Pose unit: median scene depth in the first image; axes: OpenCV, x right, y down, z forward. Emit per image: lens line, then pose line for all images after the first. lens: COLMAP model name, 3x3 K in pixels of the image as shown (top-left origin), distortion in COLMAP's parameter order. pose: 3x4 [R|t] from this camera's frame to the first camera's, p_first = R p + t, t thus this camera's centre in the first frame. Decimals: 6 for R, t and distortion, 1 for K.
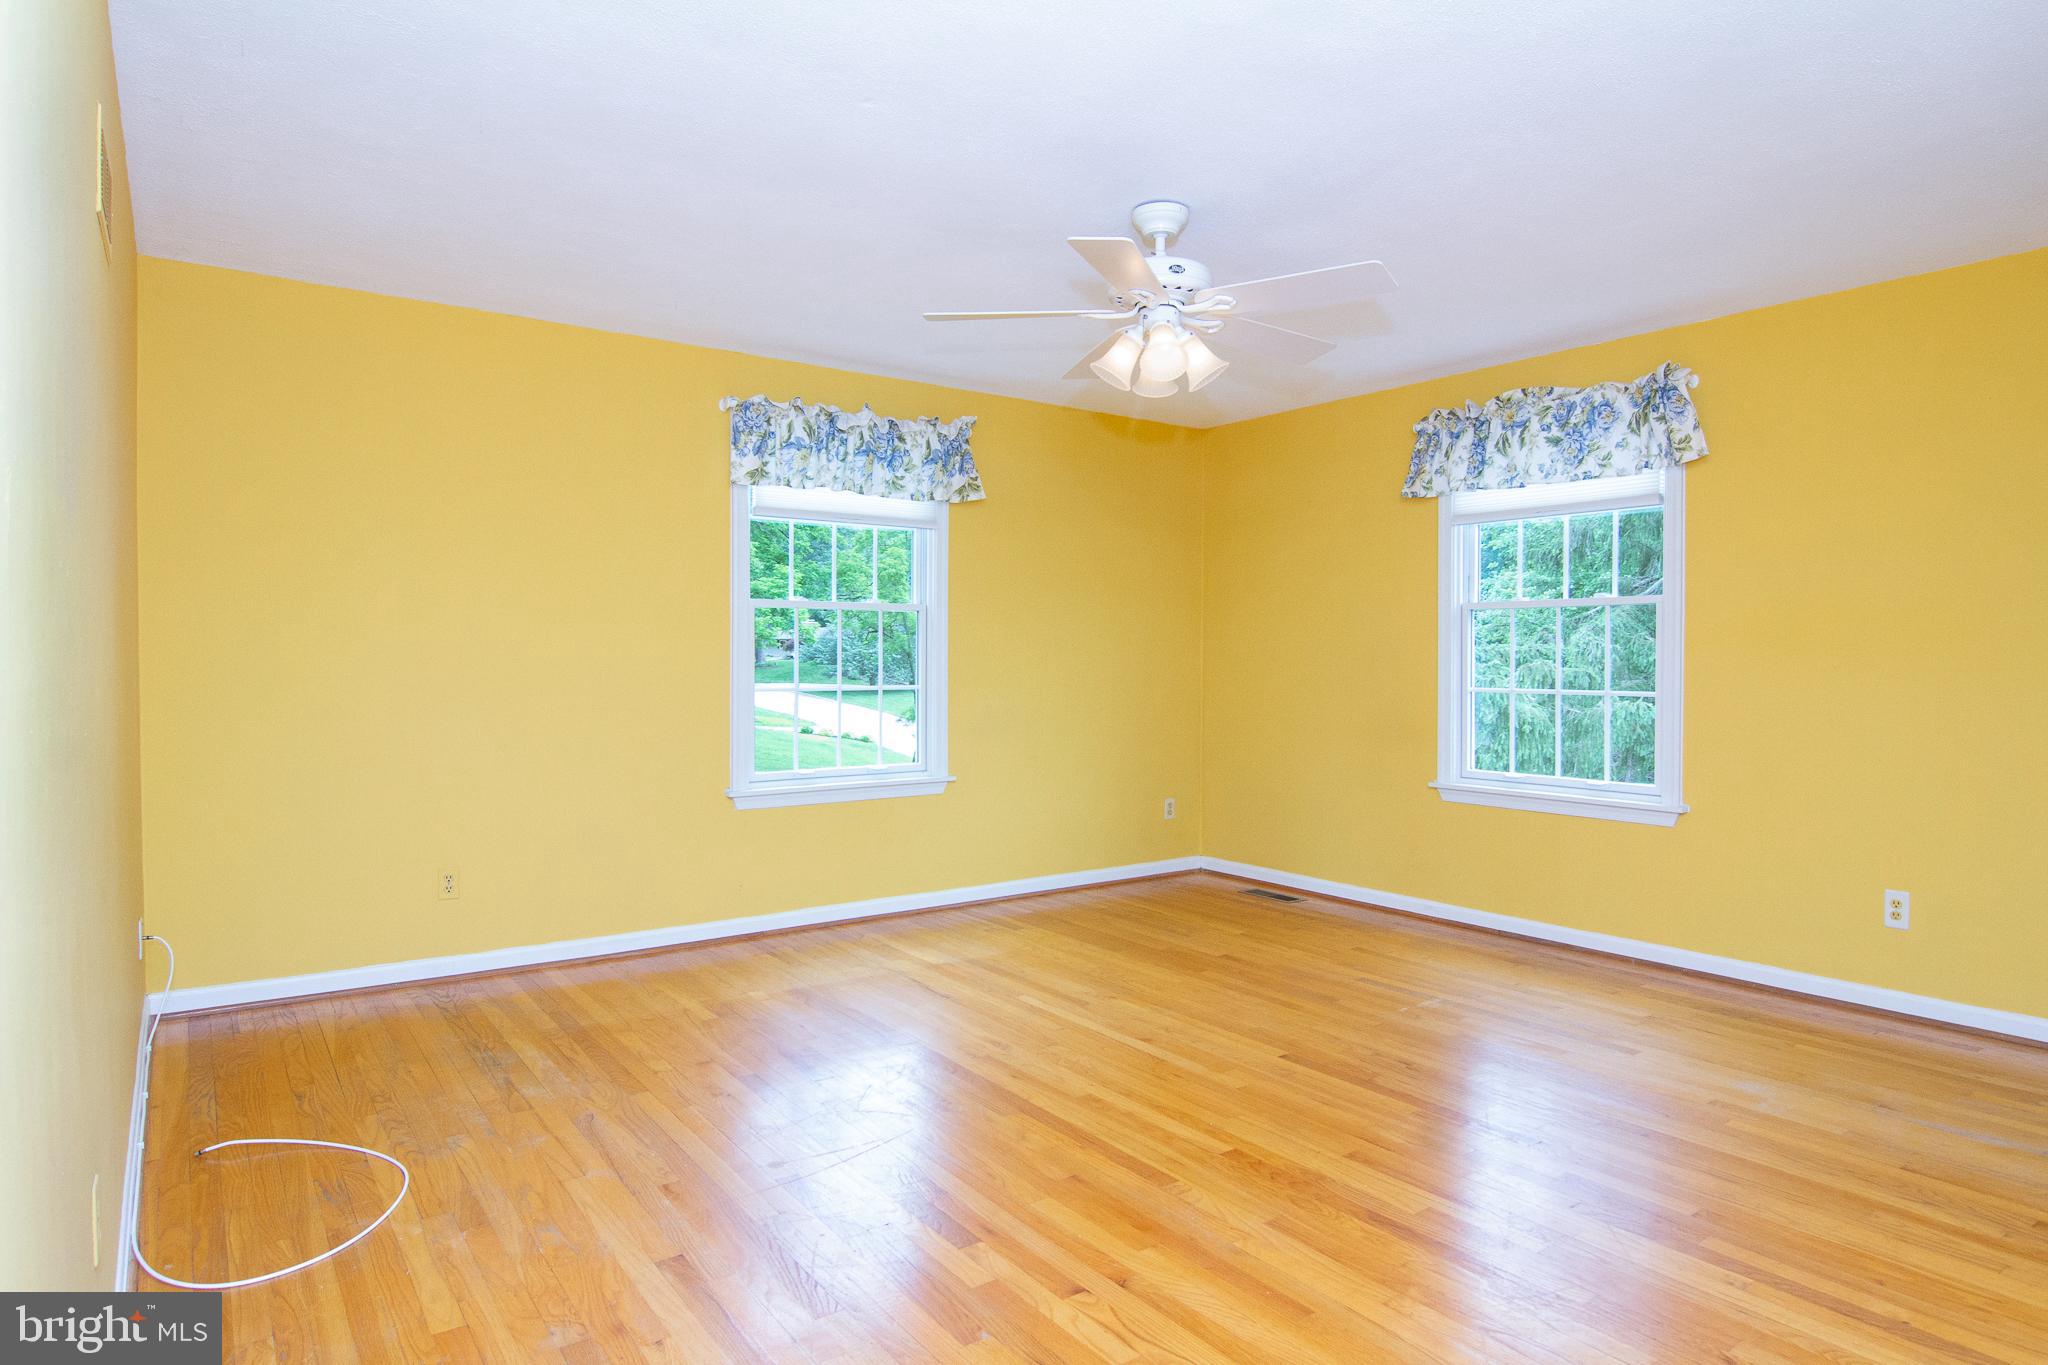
lens RADIAL K [[1185.8, 0, 1018.6], [0, 1185.8, 672.1], [0, 0, 1]] dist [-0.009452, -0.000501]
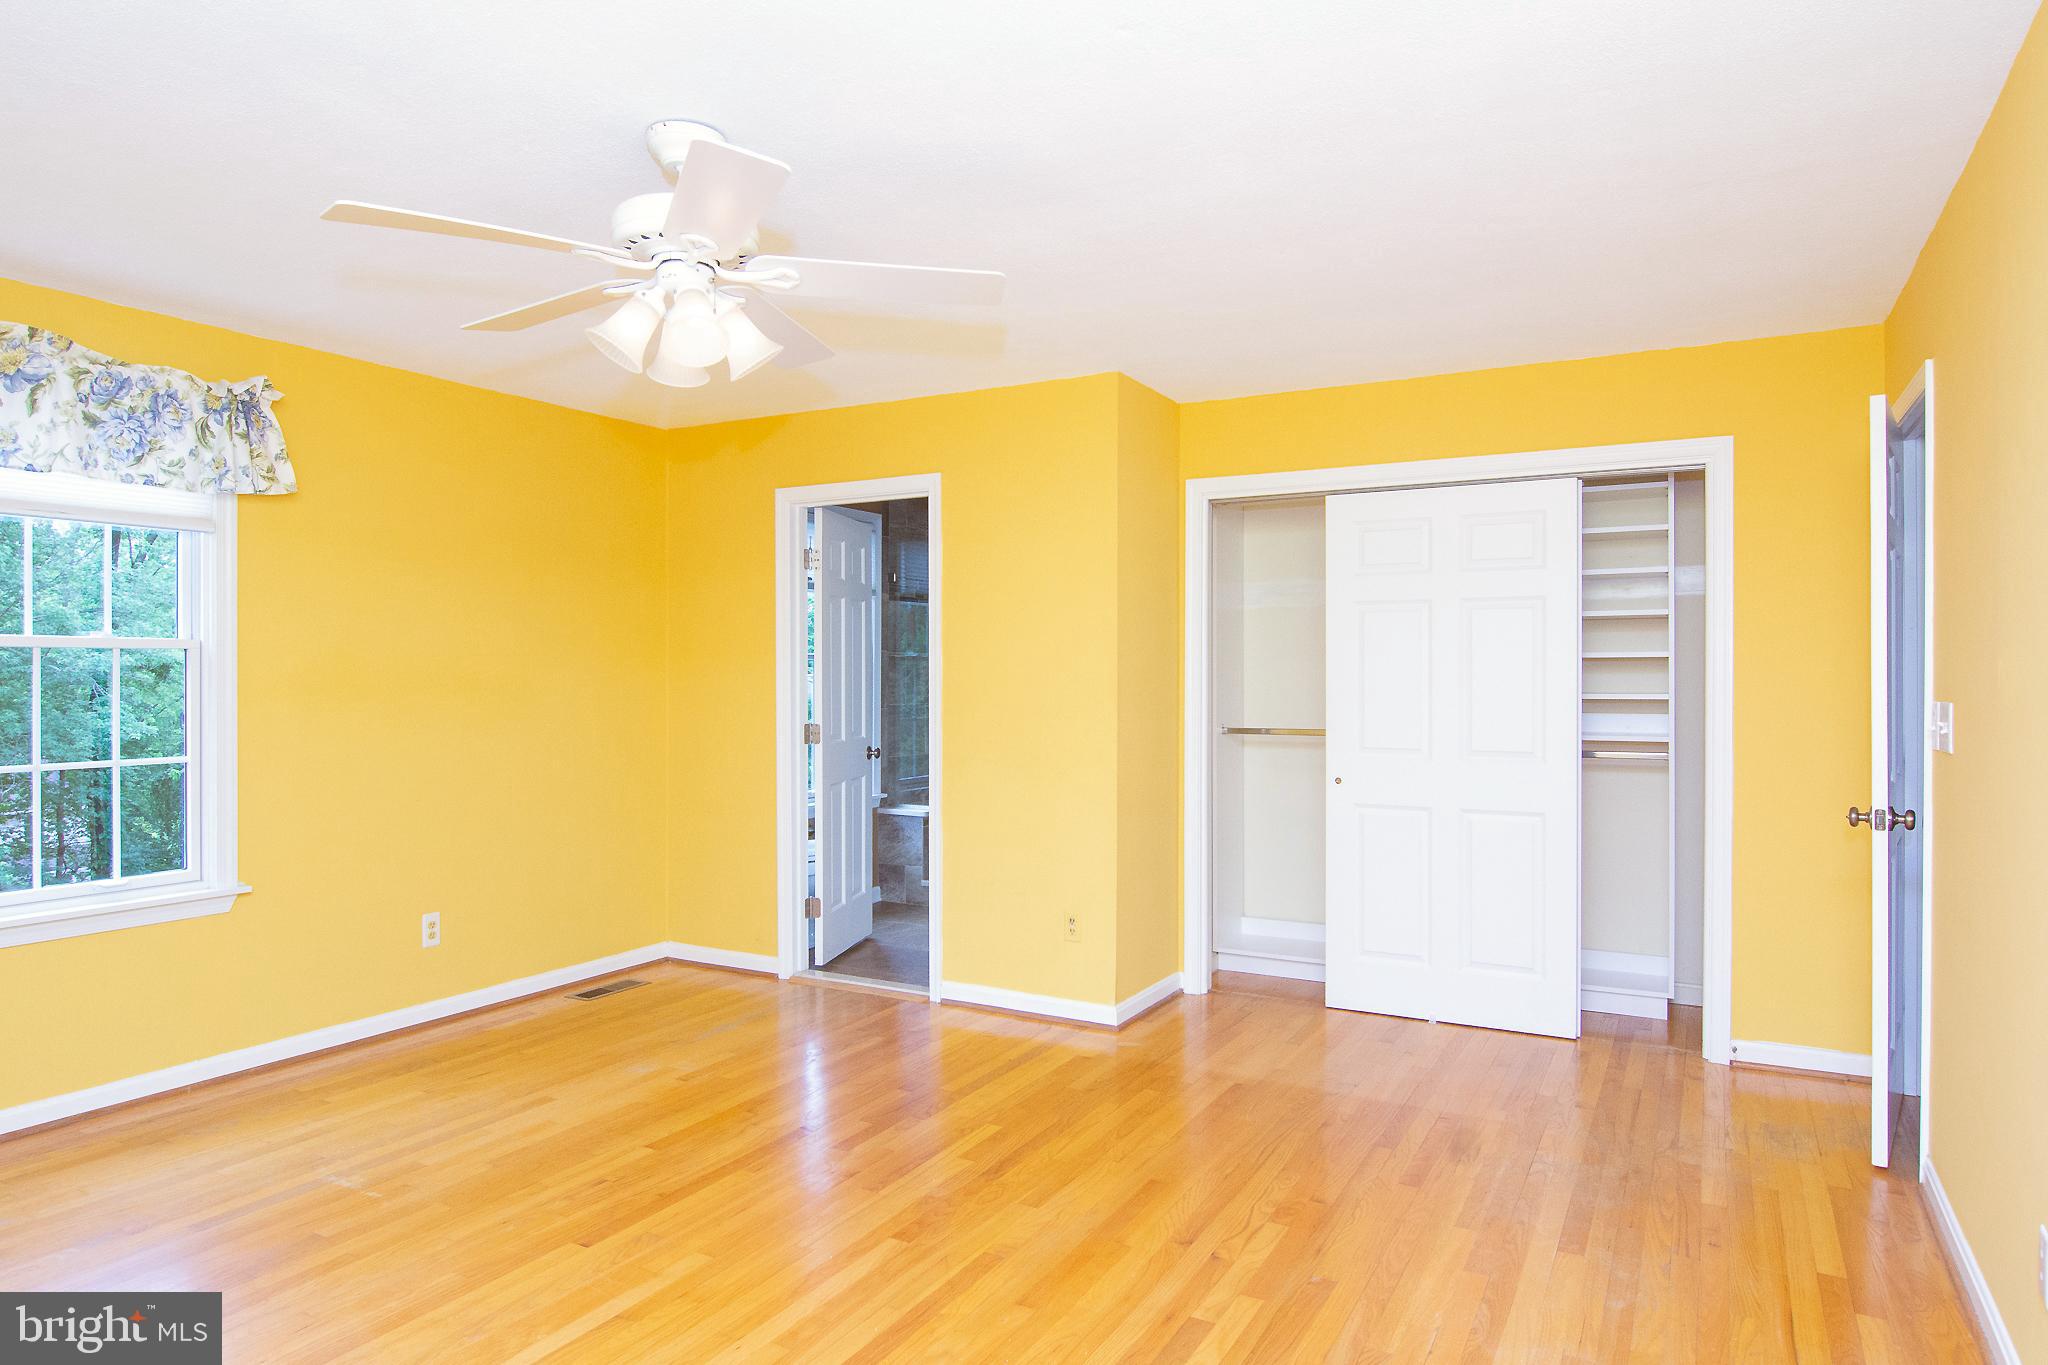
lens RADIAL K [[1185.8, 0, 1065.0], [0, 1185.8, 678.9], [0, 0, 1]] dist [-0.009452, -0.000501]
pose [[-0.440230, -0.003710, 0.897877, -0.547806], [0.010046, 0.999909, 0.009057, -0.045393], [-0.897829, 0.013007, -0.440153, 0.946047]]
